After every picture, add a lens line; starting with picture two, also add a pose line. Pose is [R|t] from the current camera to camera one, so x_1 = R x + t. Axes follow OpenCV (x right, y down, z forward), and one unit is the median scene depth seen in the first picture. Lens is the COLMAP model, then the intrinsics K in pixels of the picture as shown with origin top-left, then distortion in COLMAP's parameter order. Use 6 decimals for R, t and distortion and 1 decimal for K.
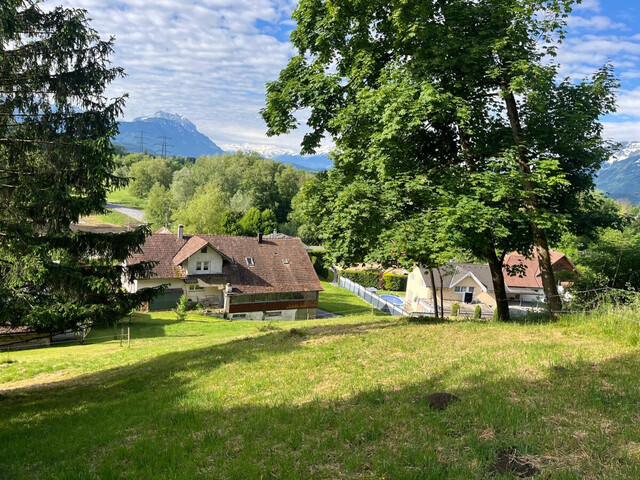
lens RADIAL K [[479.4, 0, 320.0], [0, 479.4, 240.0], [0, 0, 1]] dist [0.118585, -0.000143]
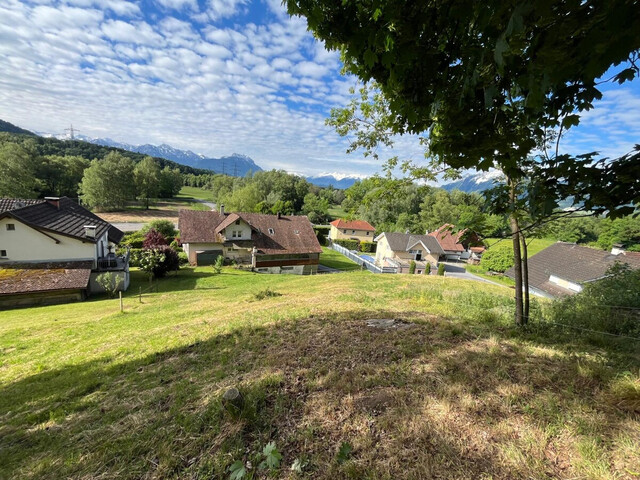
lens RADIAL K [[259.9, 0, 320.0], [0, 259.9, 240.0], [0, 0, 1]] dist [-0.000803, -0.000223]
pose [[0.999959, 0.008775, -0.002448, 0.000004], [-0.008603, 0.997986, 0.062842, 0.020647], [0.002995, -0.062819, 0.998020, 0.236723]]
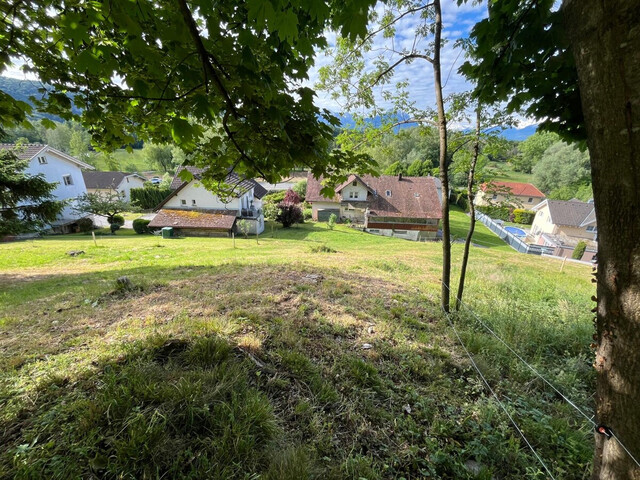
lens RADIAL K [[259.9, 0, 320.0], [0, 259.9, 240.0], [0, 0, 1]] dist [-0.000803, -0.000223]
pose [[0.850695, 0.130624, -0.509172, 0.088941], [-0.020720, 0.976213, 0.215822, 0.018529], [0.525251, -0.173048, 0.833166, 0.248283]]
